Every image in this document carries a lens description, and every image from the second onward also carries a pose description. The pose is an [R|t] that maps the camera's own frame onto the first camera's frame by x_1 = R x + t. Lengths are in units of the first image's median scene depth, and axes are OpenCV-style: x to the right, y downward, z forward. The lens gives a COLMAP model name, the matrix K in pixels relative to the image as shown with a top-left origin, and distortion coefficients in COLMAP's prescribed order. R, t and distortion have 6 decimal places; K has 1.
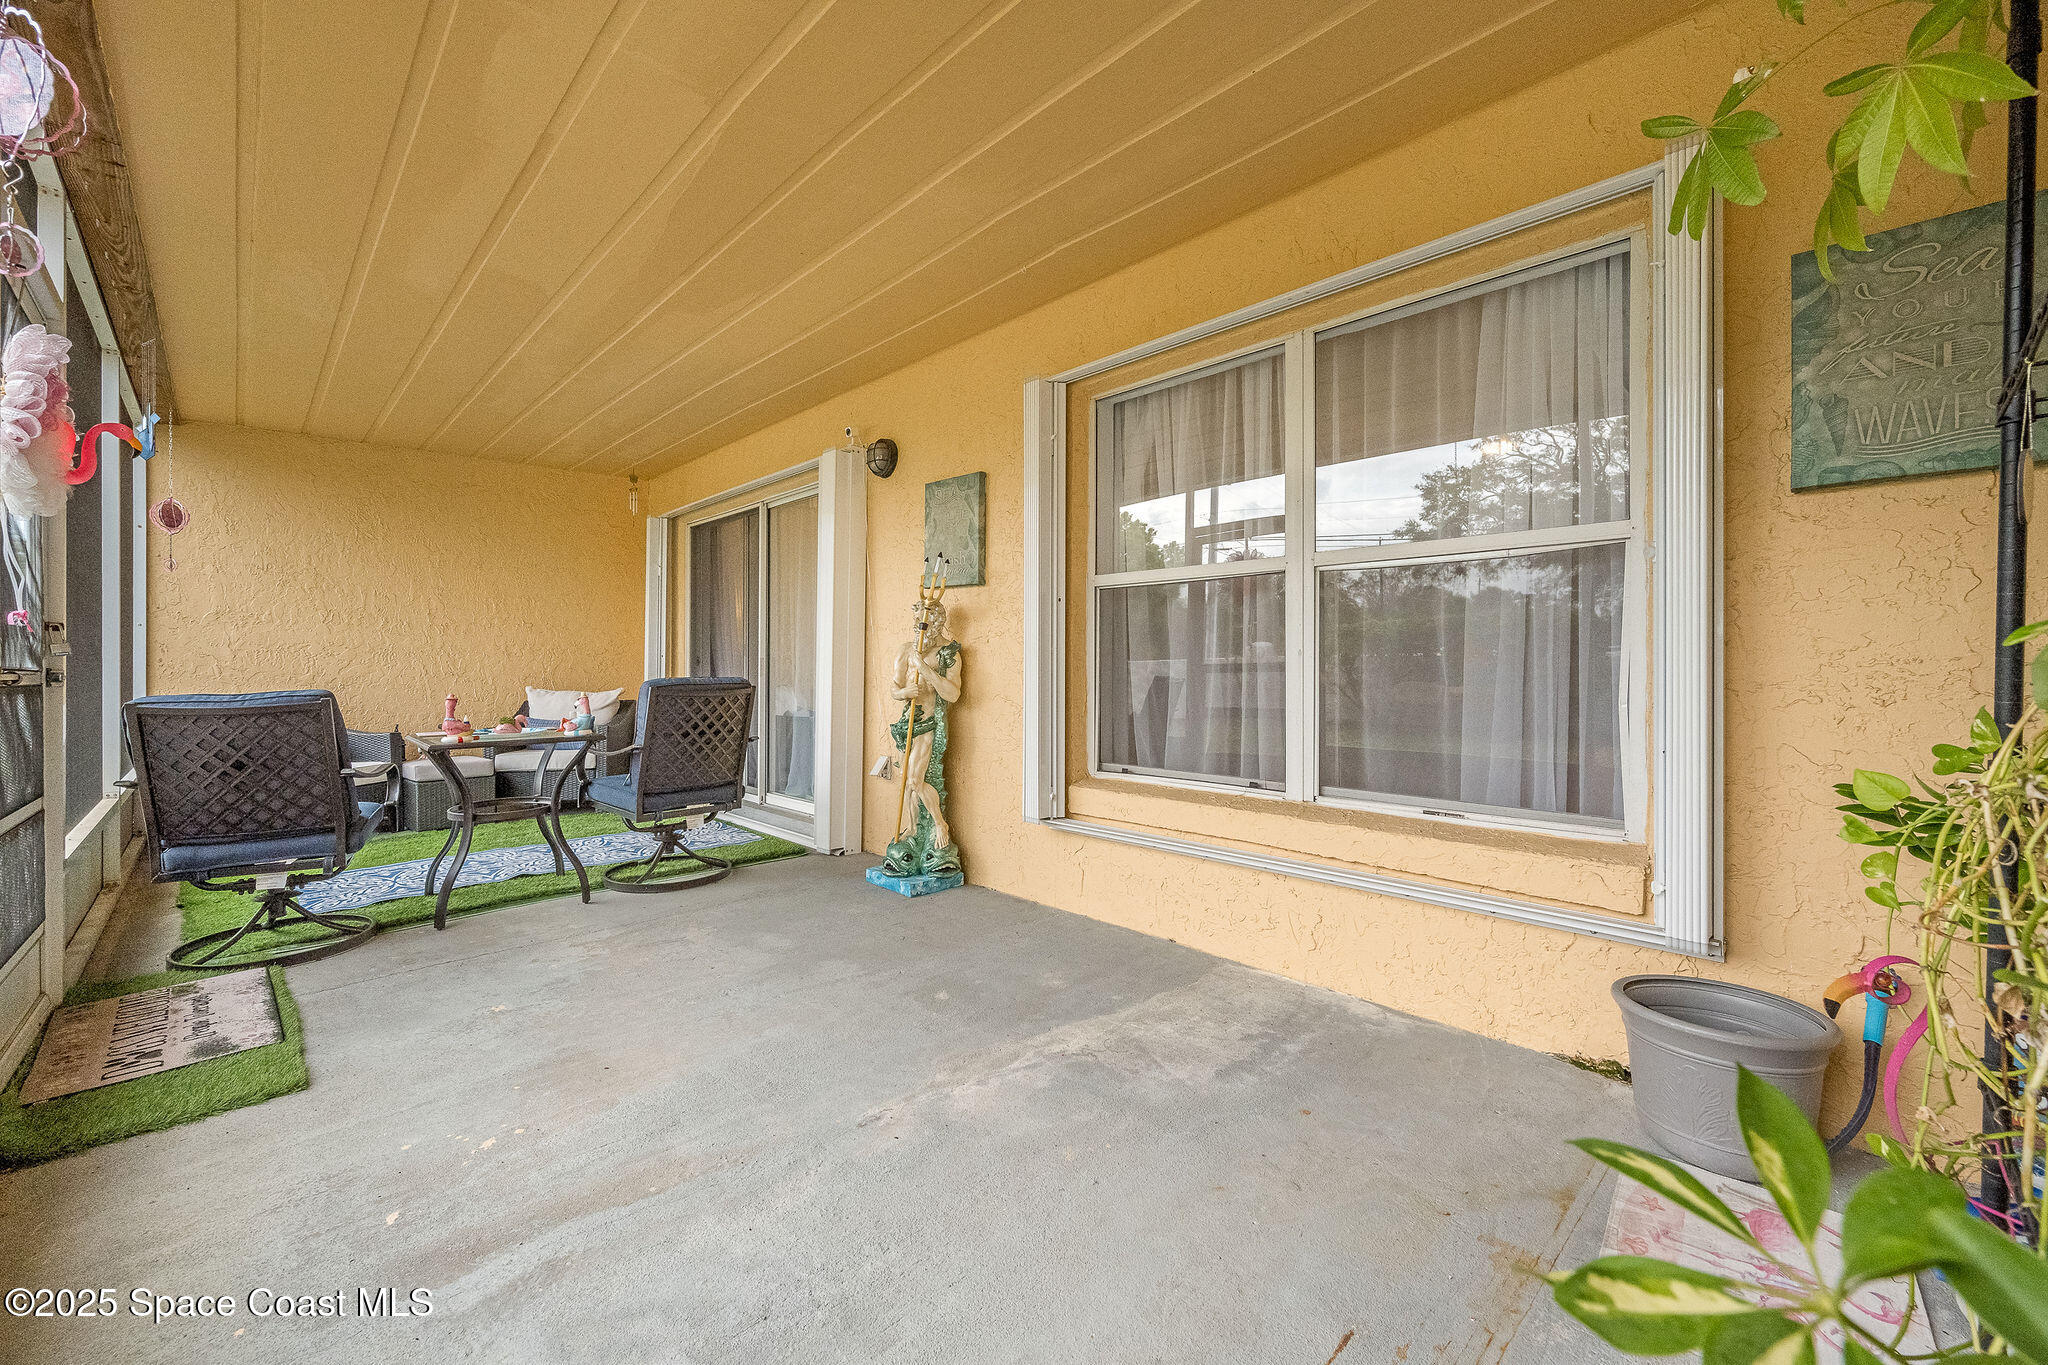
lens RADIAL K [[824.5, 0, 1024.0], [0, 824.5, 682.5], [0, 0, 1]] dist [-0.000154, -0.000051]
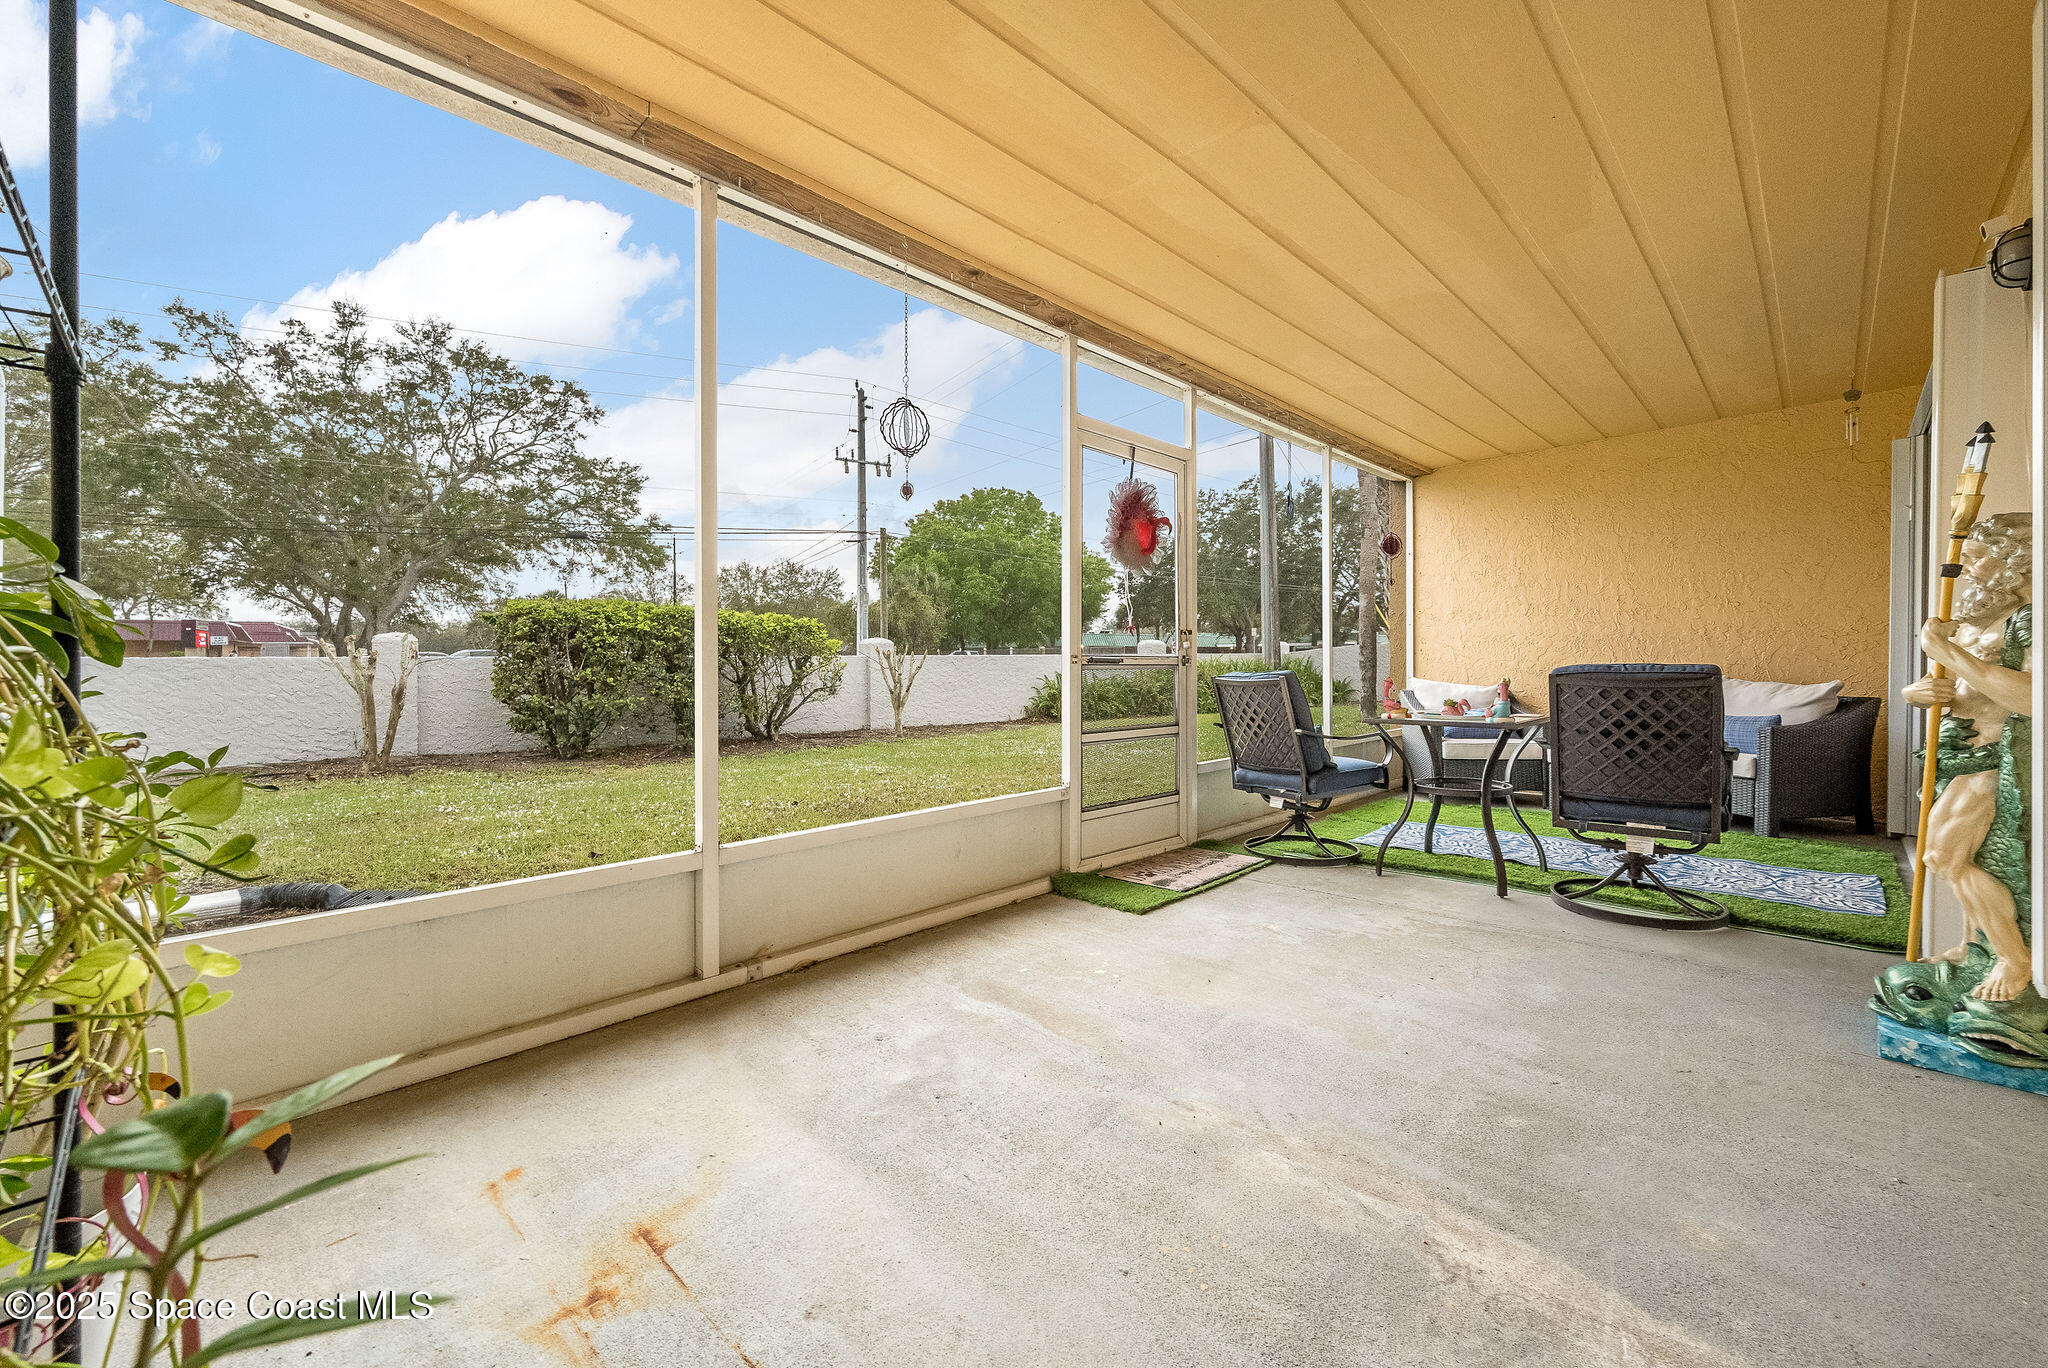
lens RADIAL K [[824.5, 0, 1024.0], [0, 824.5, 684.0], [0, 0, 1]] dist [-0.000154, -0.000051]
pose [[0.023424, 0.032341, -0.999202, 0.356309], [-0.006952, 0.999458, 0.032186, -0.010788], [0.999701, 0.006192, 0.023636, 0.337016]]
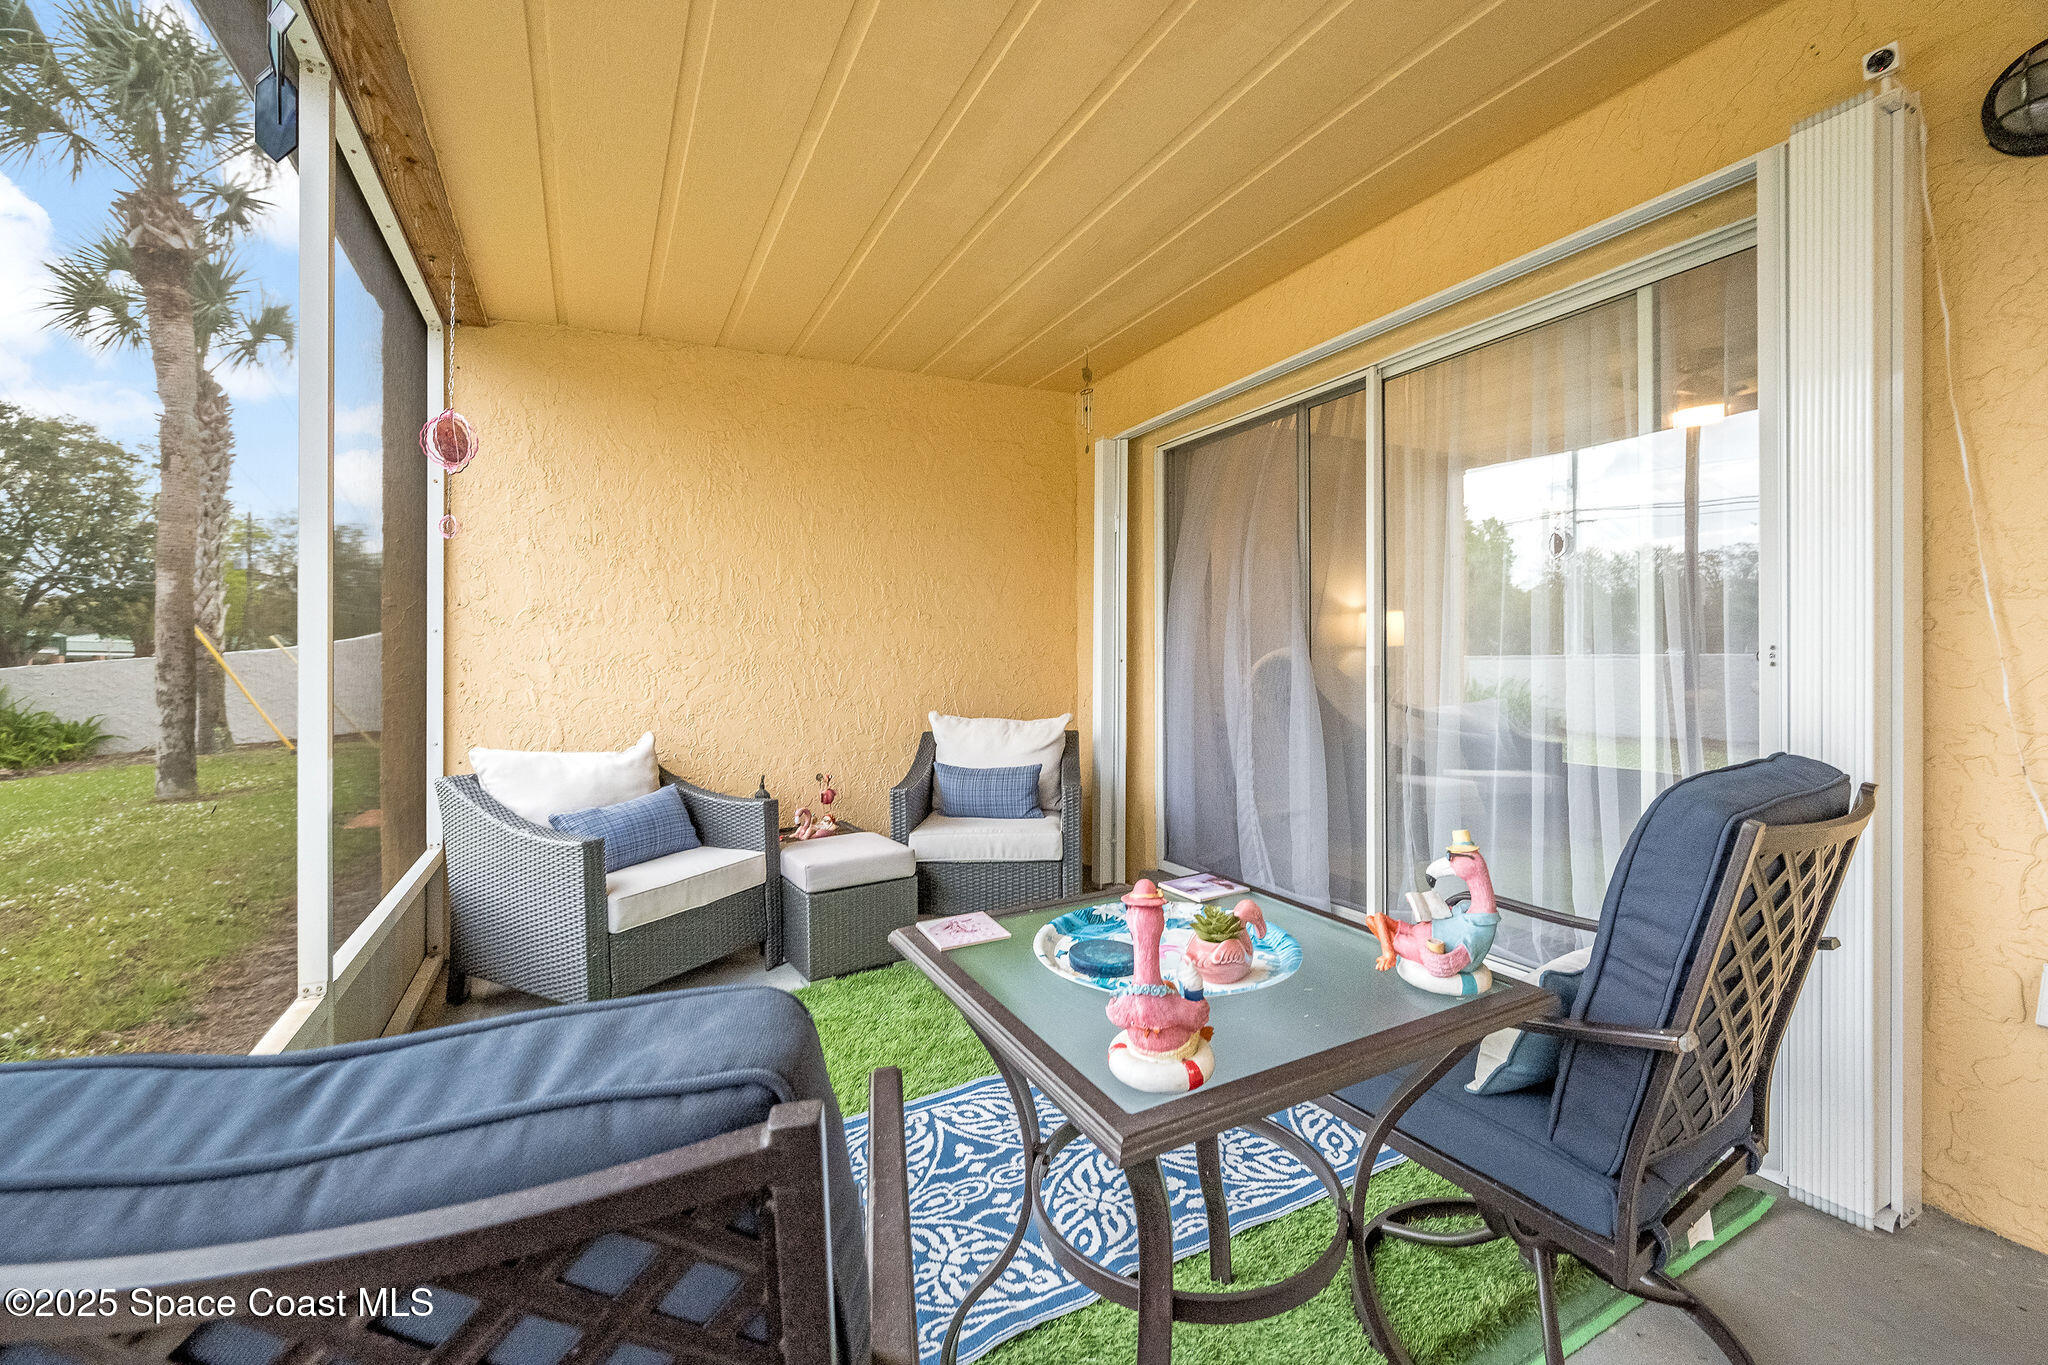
lens RADIAL K [[811.1, 0, 1033.2], [0, 811.1, 648.3], [0, 0, 1]] dist [-0.010413, -0.000090]
pose [[0.962198, -0.018614, -0.271715, -0.483674], [0.012812, 0.999651, -0.023112, -0.038889], [0.272050, 0.018758, 0.962100, 0.562087]]
